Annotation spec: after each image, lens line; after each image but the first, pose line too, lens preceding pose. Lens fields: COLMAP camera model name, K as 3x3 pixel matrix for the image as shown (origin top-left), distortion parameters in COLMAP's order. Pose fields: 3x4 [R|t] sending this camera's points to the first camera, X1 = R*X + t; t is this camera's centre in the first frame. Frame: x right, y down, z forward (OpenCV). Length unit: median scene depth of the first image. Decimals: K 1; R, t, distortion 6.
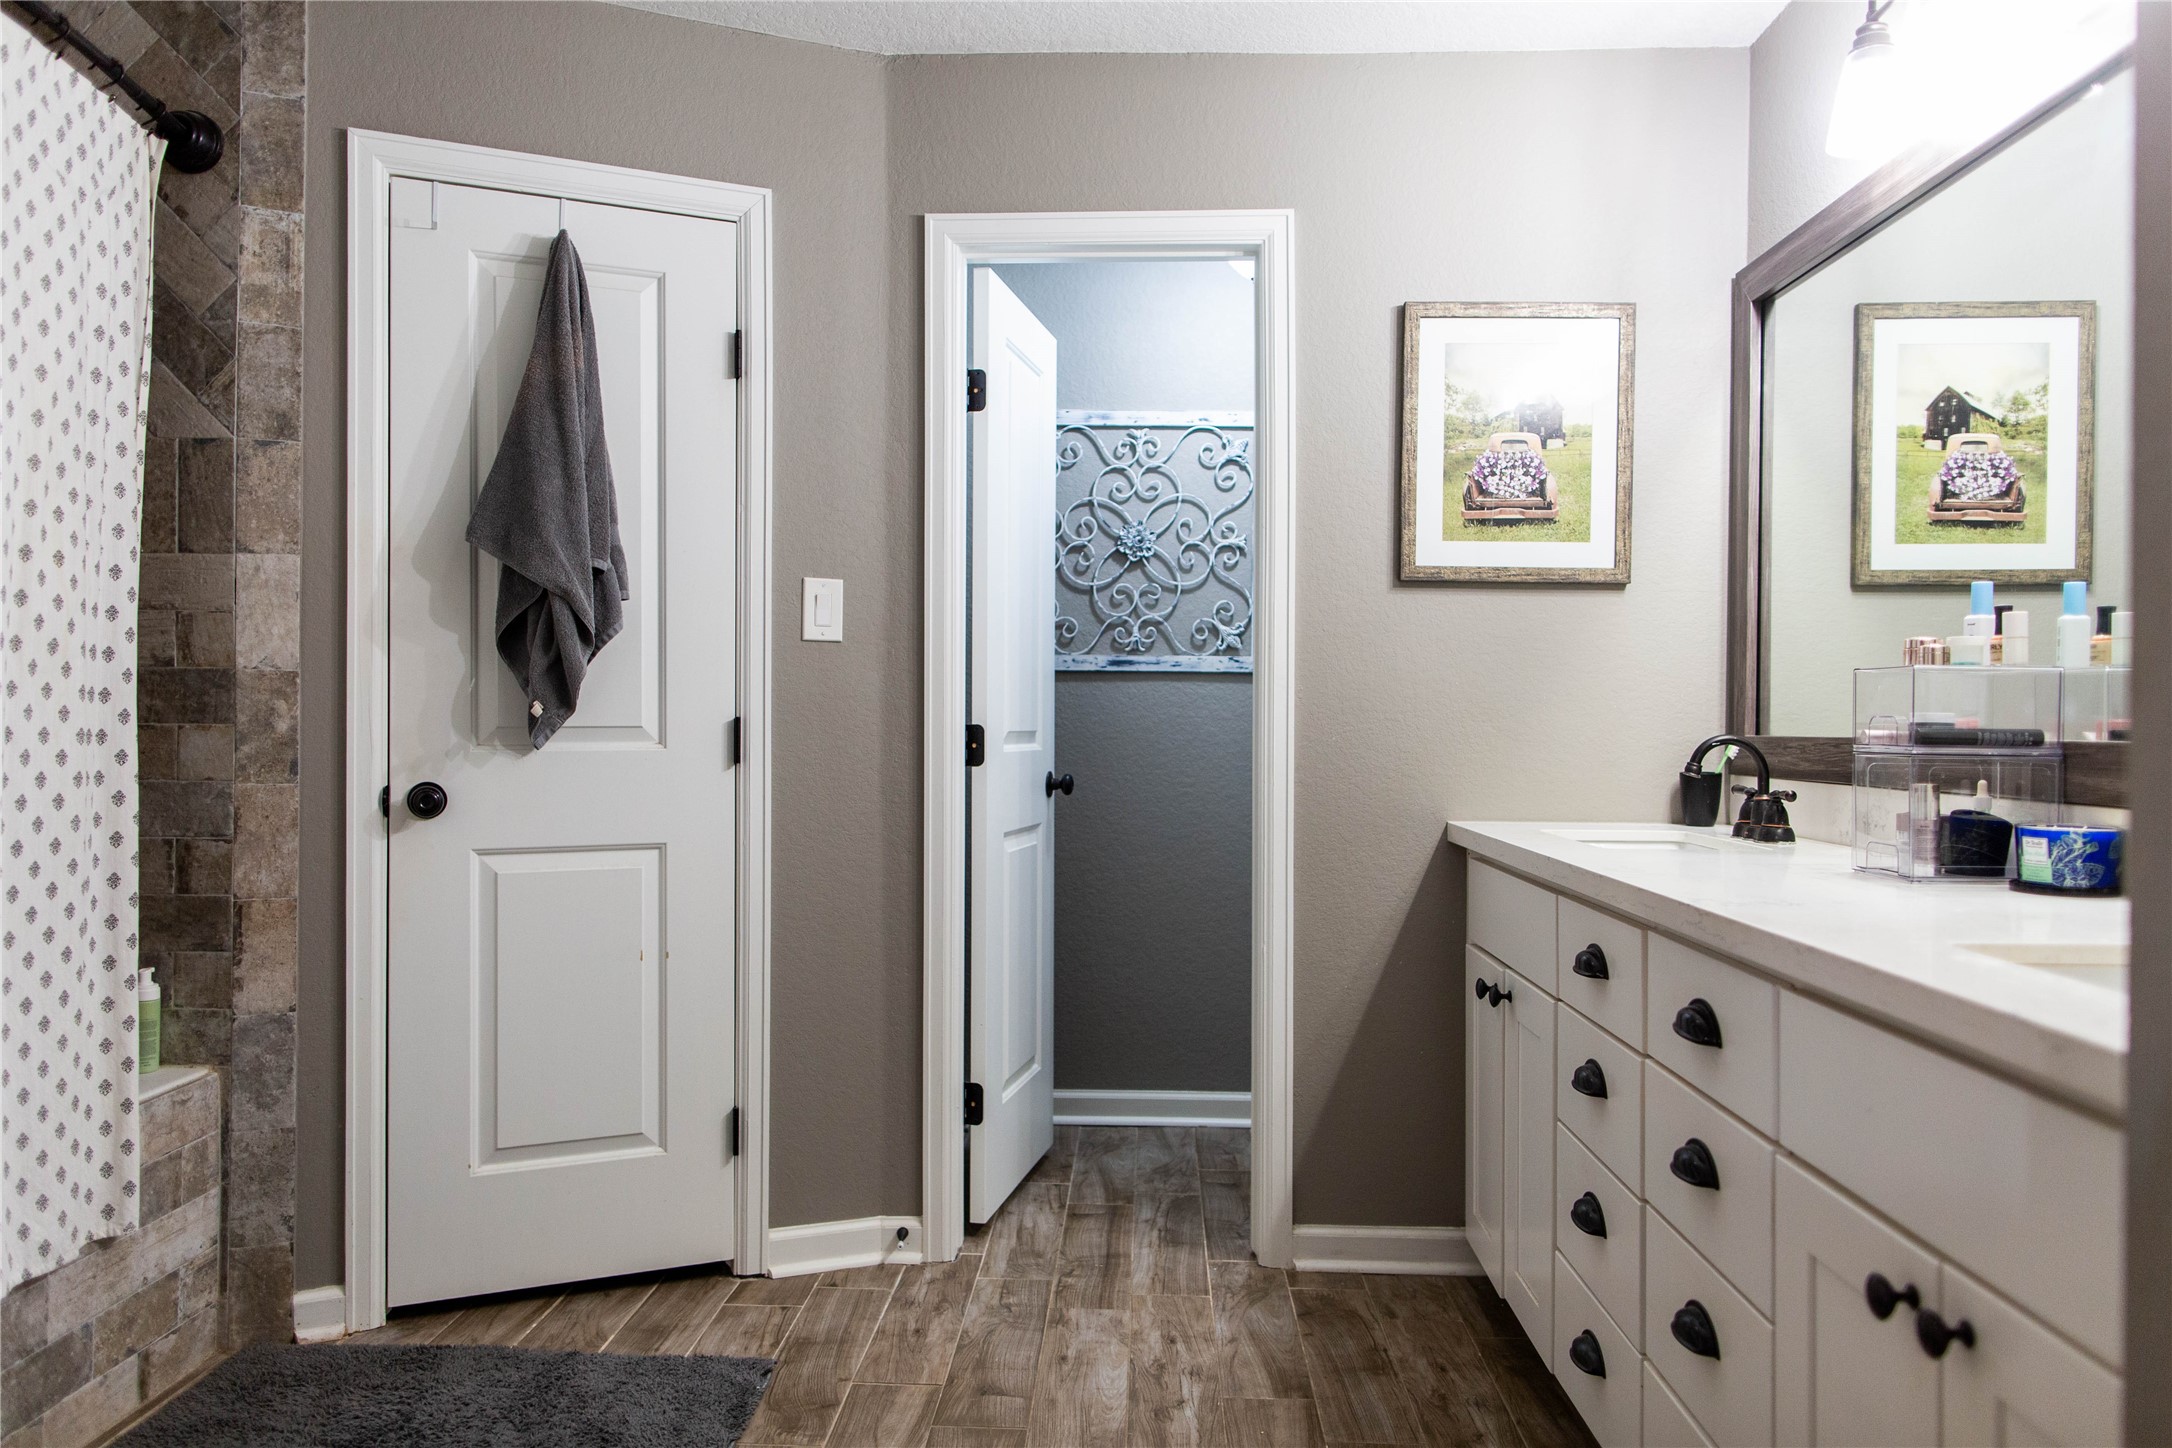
lens RADIAL K [[1487.1, 0, 1092.4], [0, 1487.1, 728.7], [0, 0, 1]] dist [0.008547, -0.004399]
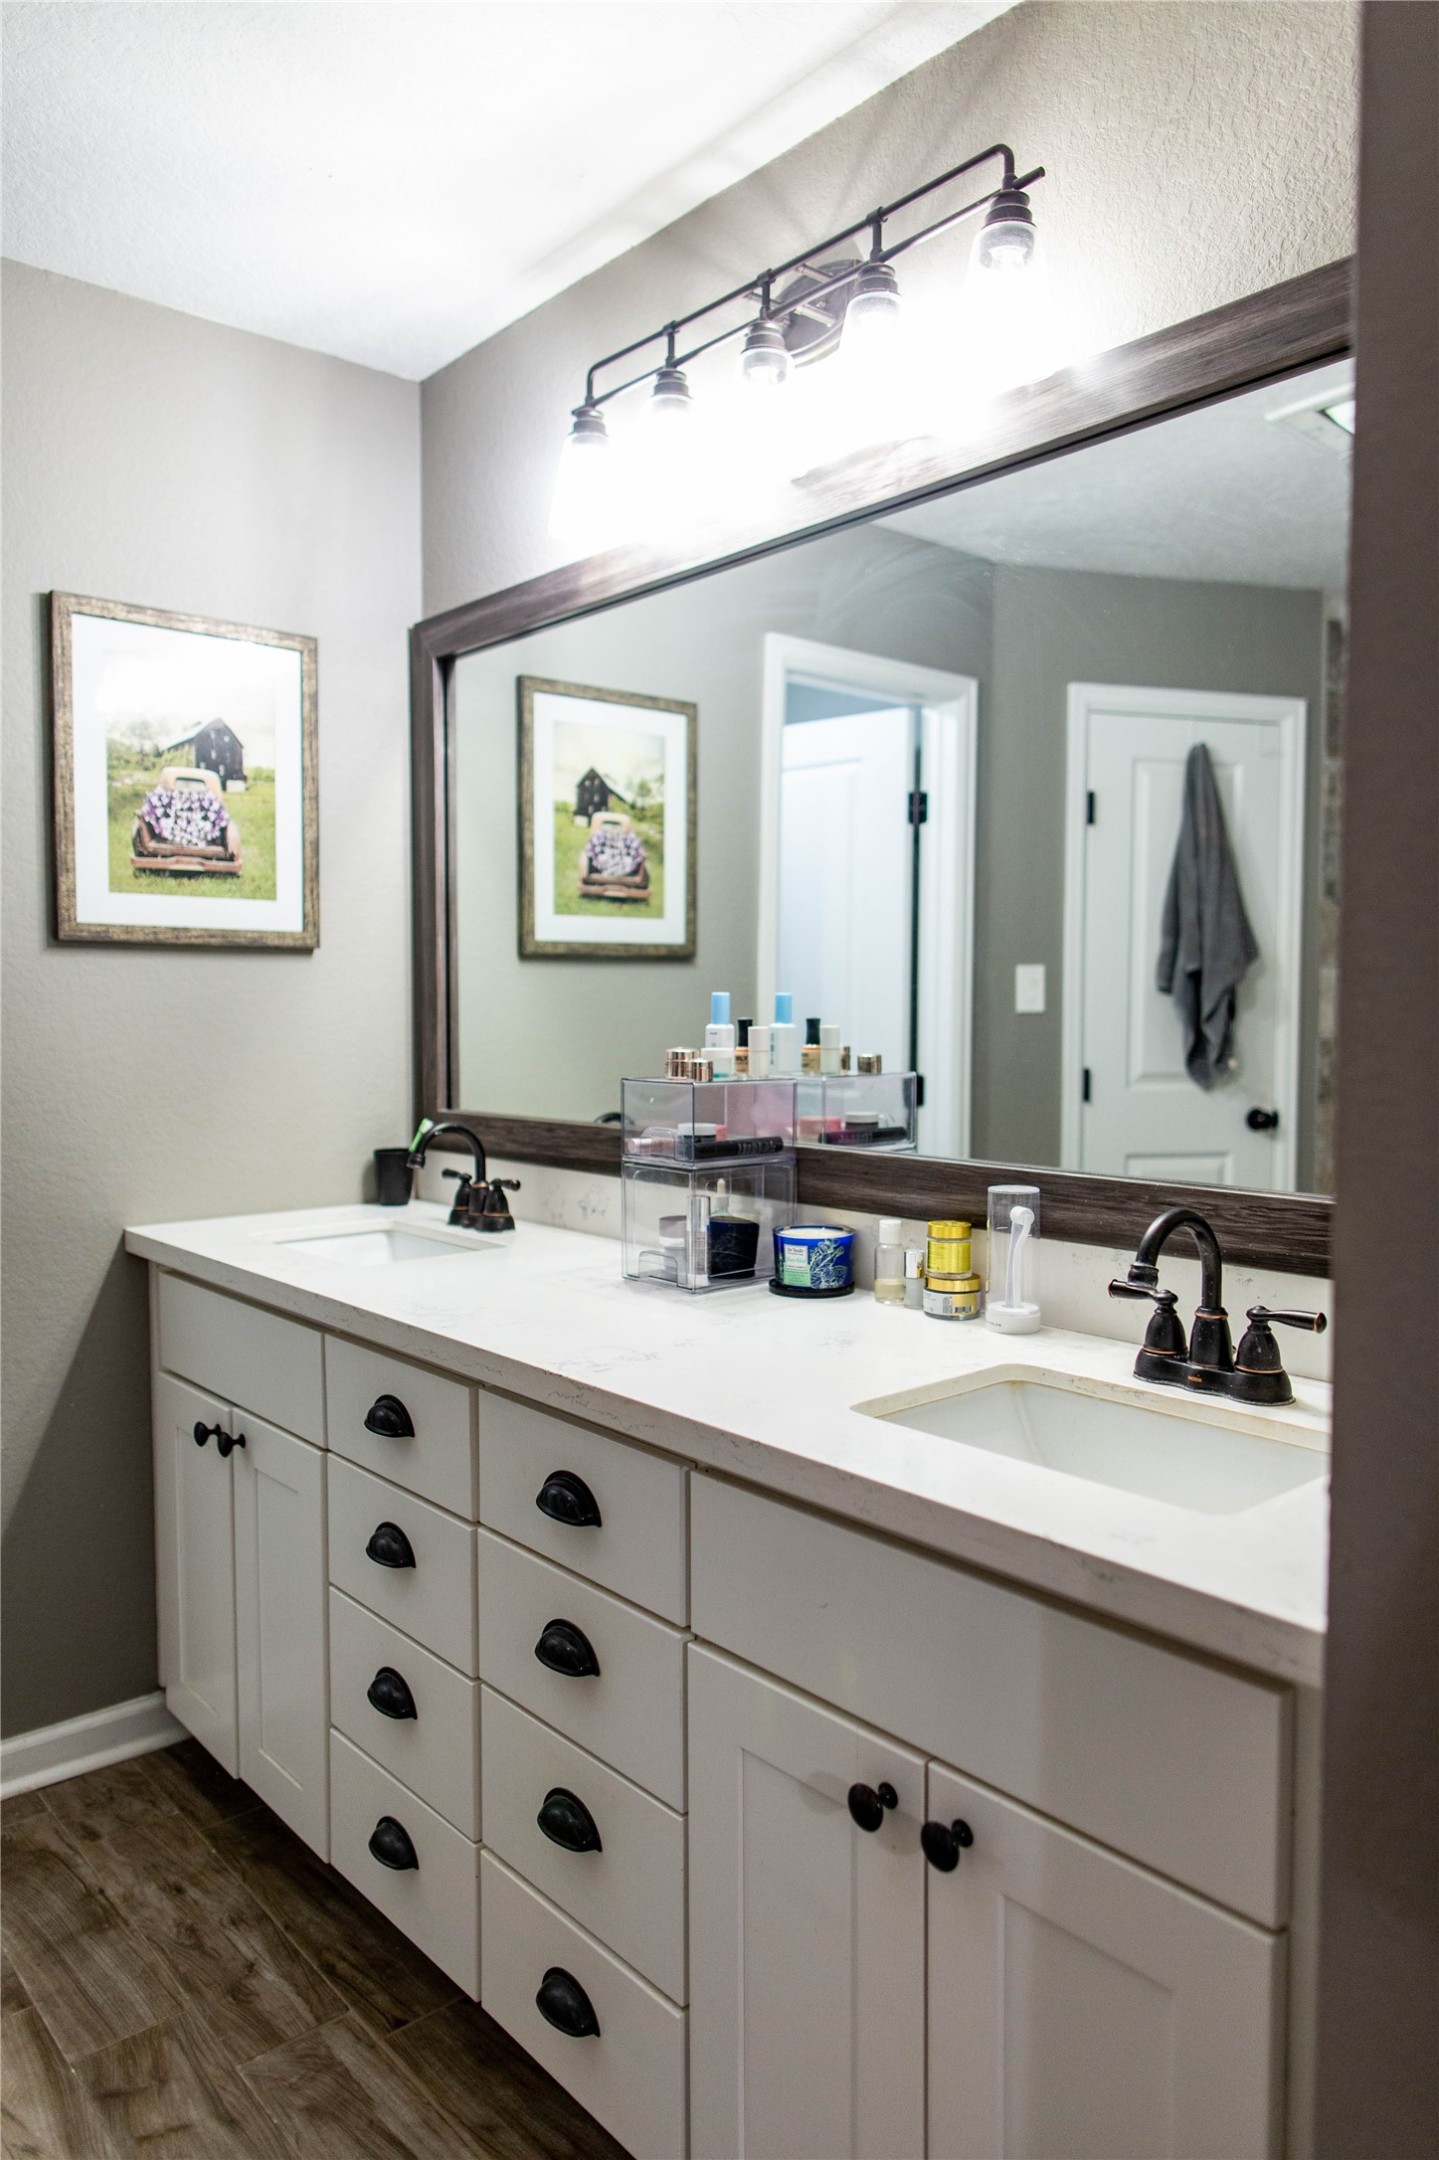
lens RADIAL K [[1478.9, 0, 722.4], [0, 1478.9, 1084.6], [0, 0, 1]] dist [0.008547, -0.004399]
pose [[0.730997, -0.046450, 0.680798, -0.081104], [0.006745, 0.998124, 0.060857, -0.068206], [-0.682347, -0.039894, 0.729939, 0.164896]]
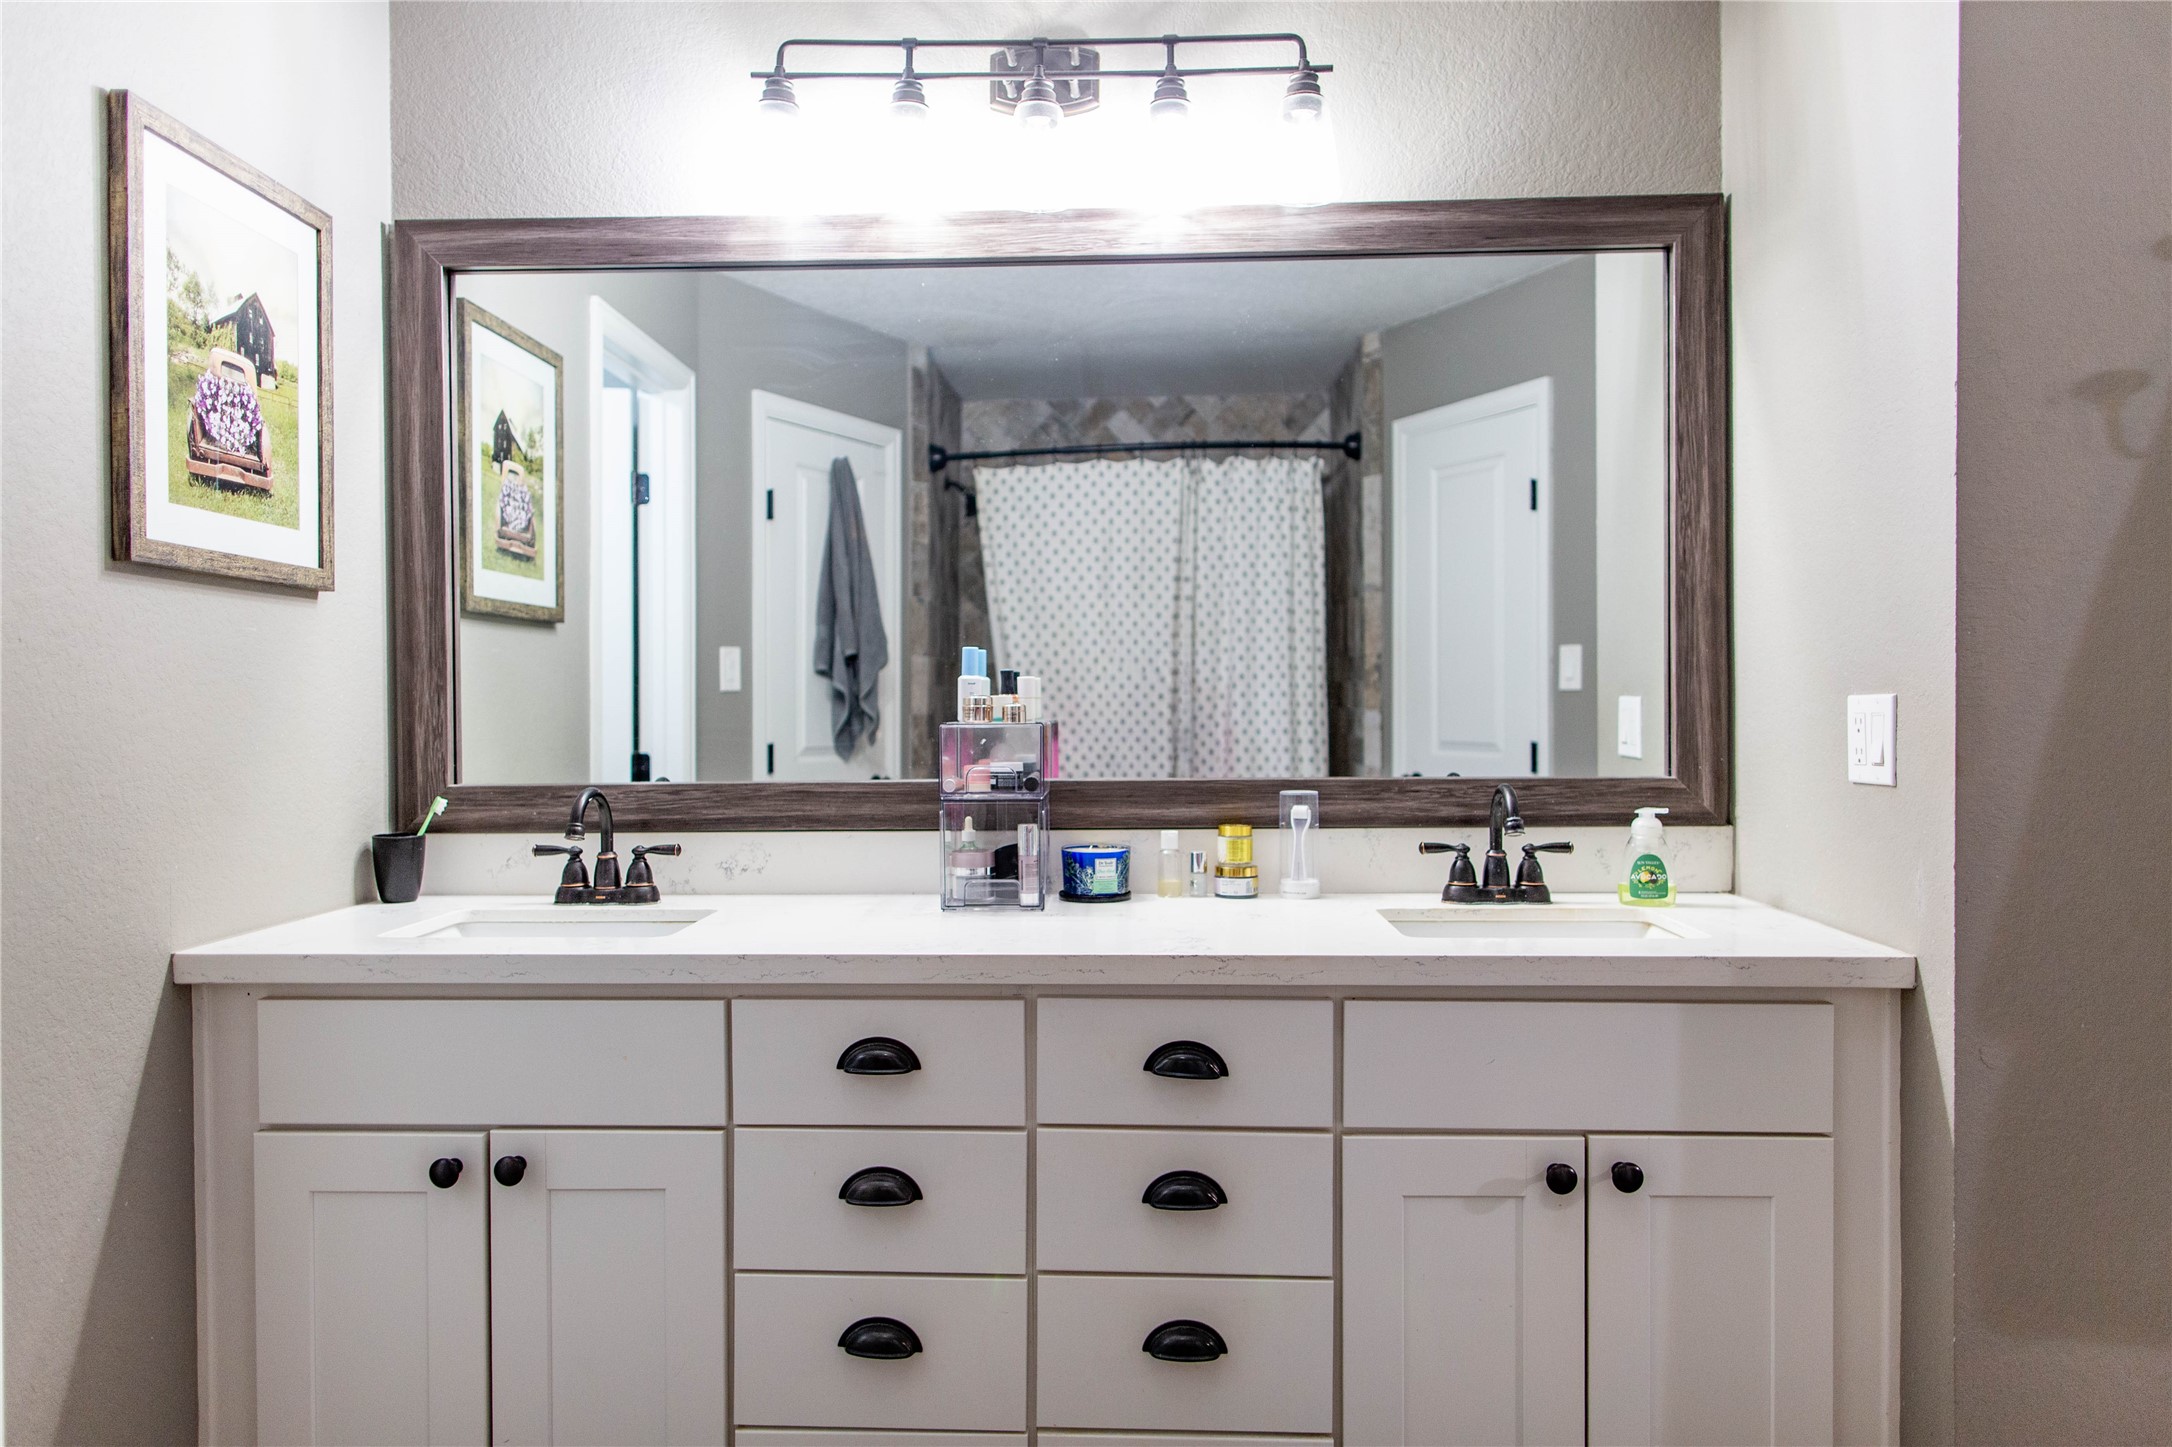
lens RADIAL K [[1487.1, 0, 1090.6], [0, 1487.1, 725.9], [0, 0, 1]] dist [0.008547, -0.004399]
pose [[-0.002028, -0.021650, 0.999764, -0.390747], [0.007318, 0.999739, 0.021664, -0.044124], [-0.999971, 0.007360, -0.001869, 0.624146]]
